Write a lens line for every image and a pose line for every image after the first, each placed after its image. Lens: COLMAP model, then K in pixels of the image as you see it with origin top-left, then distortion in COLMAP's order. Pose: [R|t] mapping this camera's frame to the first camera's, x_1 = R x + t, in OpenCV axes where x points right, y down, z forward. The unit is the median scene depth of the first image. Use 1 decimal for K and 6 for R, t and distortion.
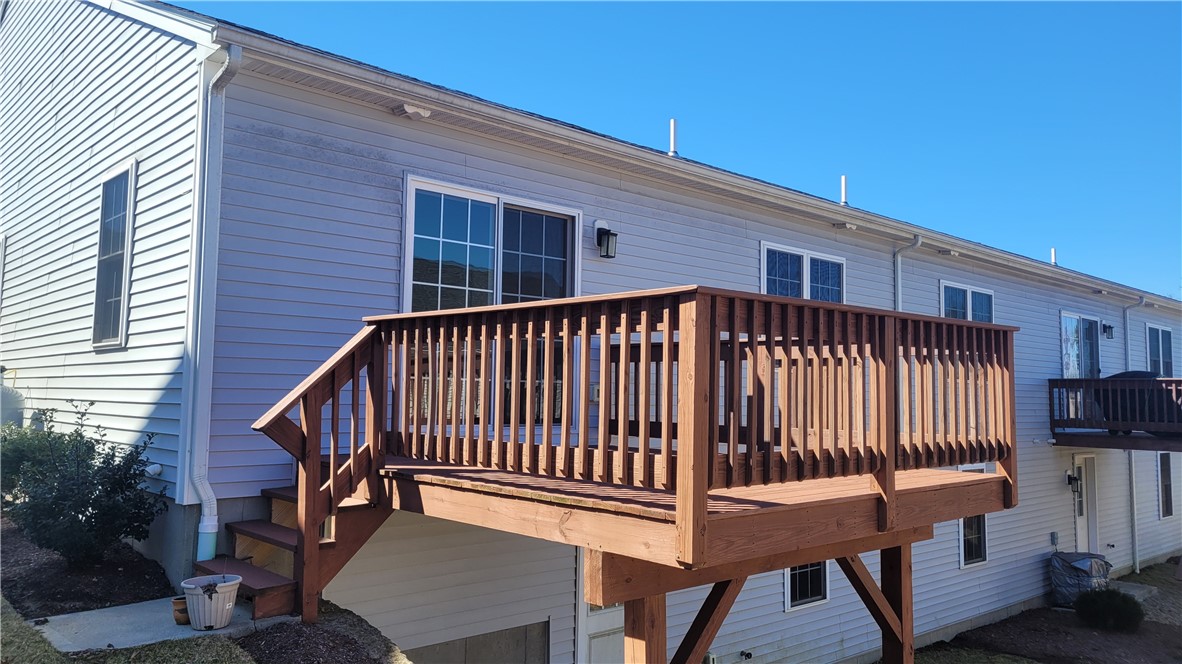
lens RADIAL K [[893.7, 0, 591.1], [0, 893.7, 329.6], [0, 0, 1]] dist [0.043493, -0.024910]
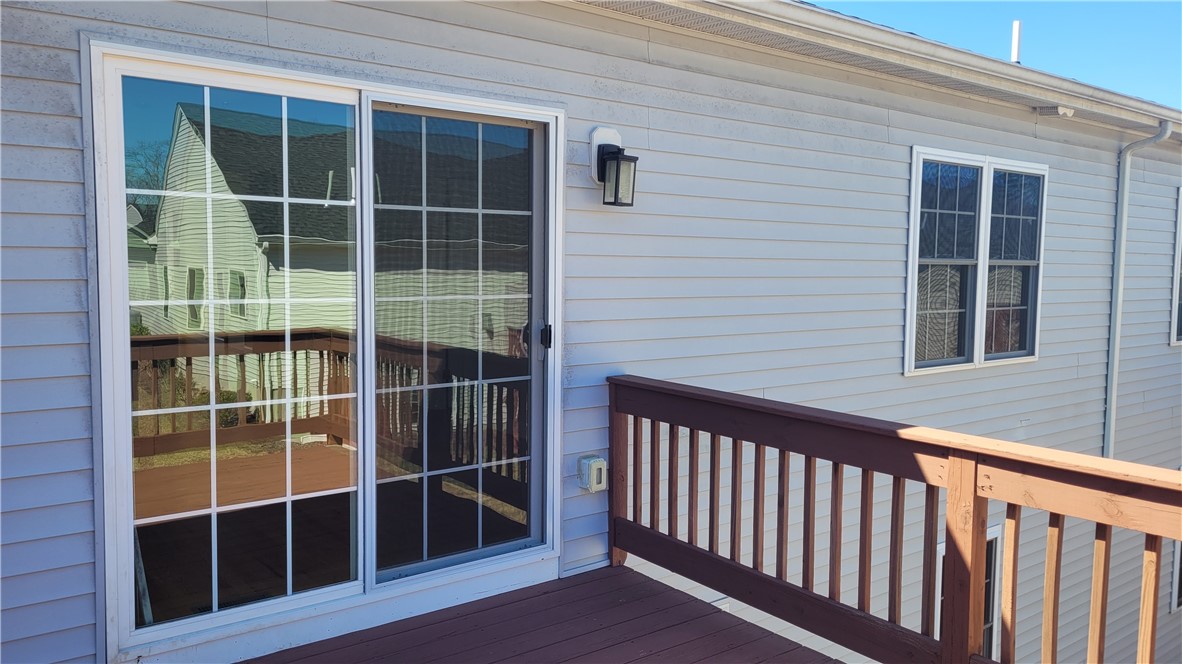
lens RADIAL K [[893.7, 0, 589.8], [0, 893.7, 332.8], [0, 0, 1]] dist [0.043493, -0.024910]
pose [[0.995846, 0.007249, -0.090761, 0.046797], [0.006671, 0.988338, 0.152131, -0.083461], [0.090805, -0.152105, 0.984184, 0.482079]]
